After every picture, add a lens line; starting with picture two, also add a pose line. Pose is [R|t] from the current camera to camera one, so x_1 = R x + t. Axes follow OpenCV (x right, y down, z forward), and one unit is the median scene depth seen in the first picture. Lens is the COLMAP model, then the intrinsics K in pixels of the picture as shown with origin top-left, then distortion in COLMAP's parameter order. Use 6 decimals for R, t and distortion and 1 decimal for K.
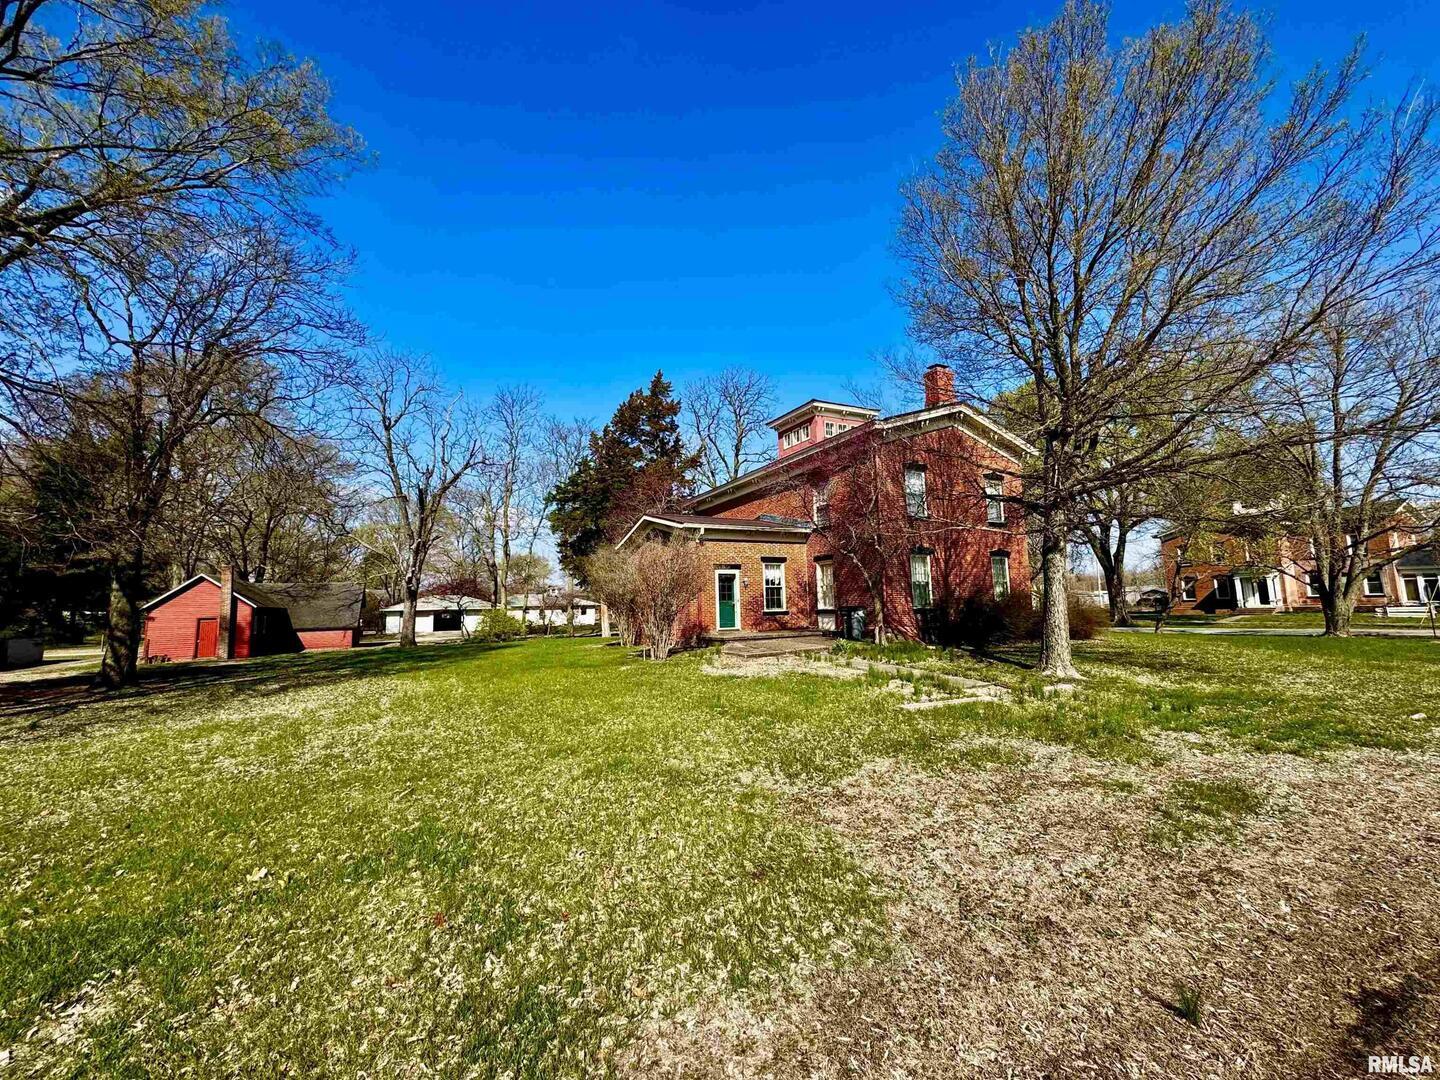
lens RADIAL K [[570.4, 0, 716.6], [0, 570.4, 539.4], [0, 0, 1]] dist [-0.003962, -0.000550]
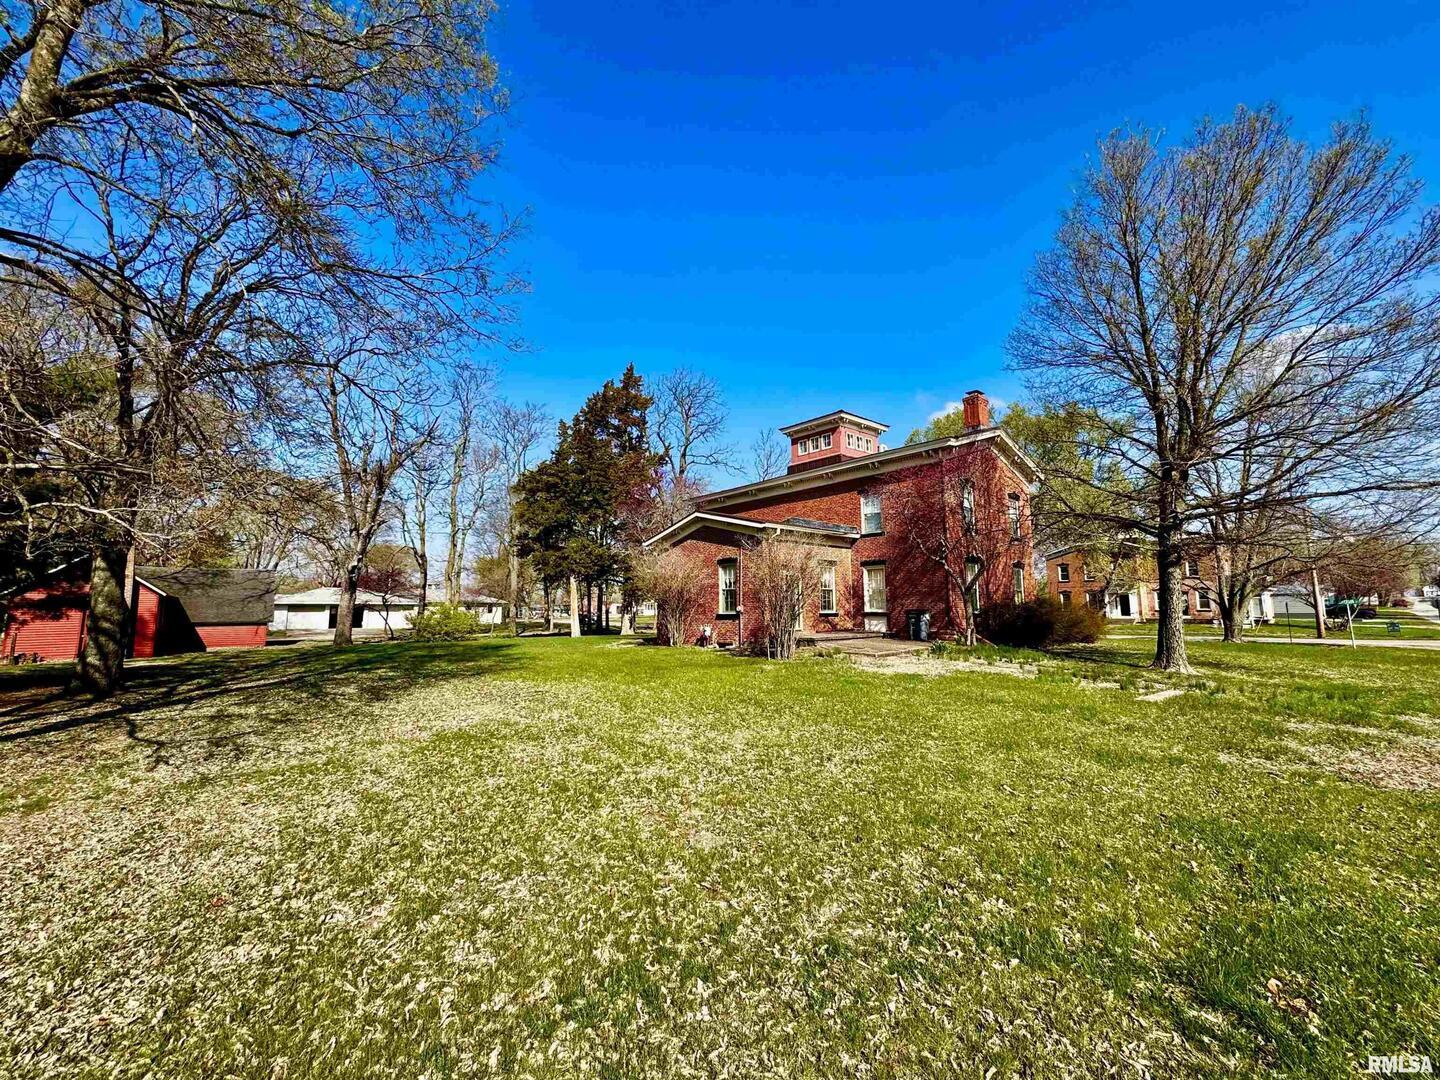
lens RADIAL K [[570.4, 0, 716.9], [0, 570.4, 539.4], [0, 0, 1]] dist [-0.003962, -0.000550]
pose [[0.974107, 0.048471, 0.220829, -0.261901], [-0.047493, 0.998824, -0.009736, 0.010304], [-0.221041, -0.001004, 0.975264, 0.032561]]
